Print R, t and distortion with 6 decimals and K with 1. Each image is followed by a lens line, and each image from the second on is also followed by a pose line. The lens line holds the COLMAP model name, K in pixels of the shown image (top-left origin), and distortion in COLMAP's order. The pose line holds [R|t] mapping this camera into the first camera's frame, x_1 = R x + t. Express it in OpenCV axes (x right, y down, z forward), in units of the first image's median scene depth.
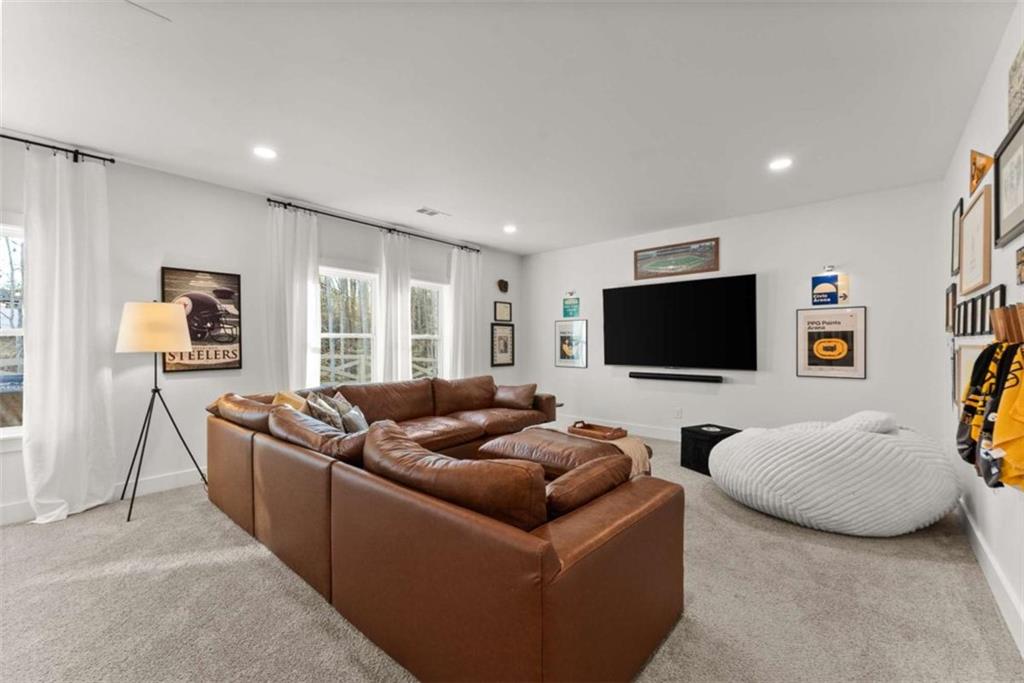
lens RADIAL K [[422.3, 0, 512.0], [0, 422.3, 341.5], [0, 0, 1]] dist [0.000159, -0.000054]
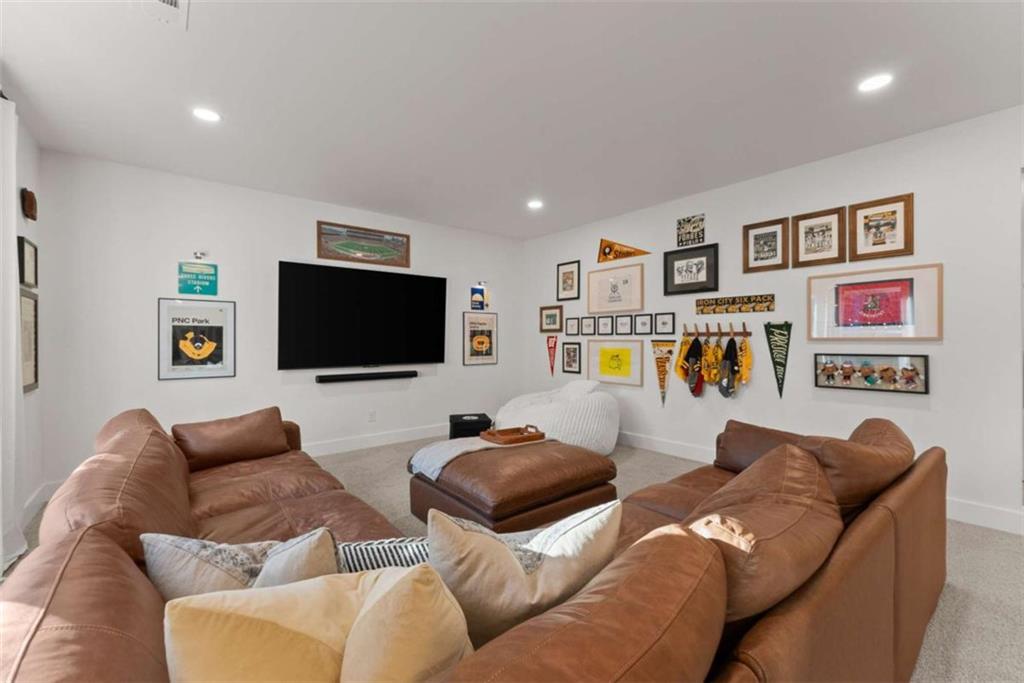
lens RADIAL K [[422.3, 0, 512.0], [0, 422.3, 341.5], [0, 0, 1]] dist [0.000159, -0.000054]
pose [[0.169595, 0.001449, 0.985513, -0.475550], [0.000614, 0.999999, -0.001576, 0.012360], [-0.985514, 0.000872, 0.169594, 0.581554]]
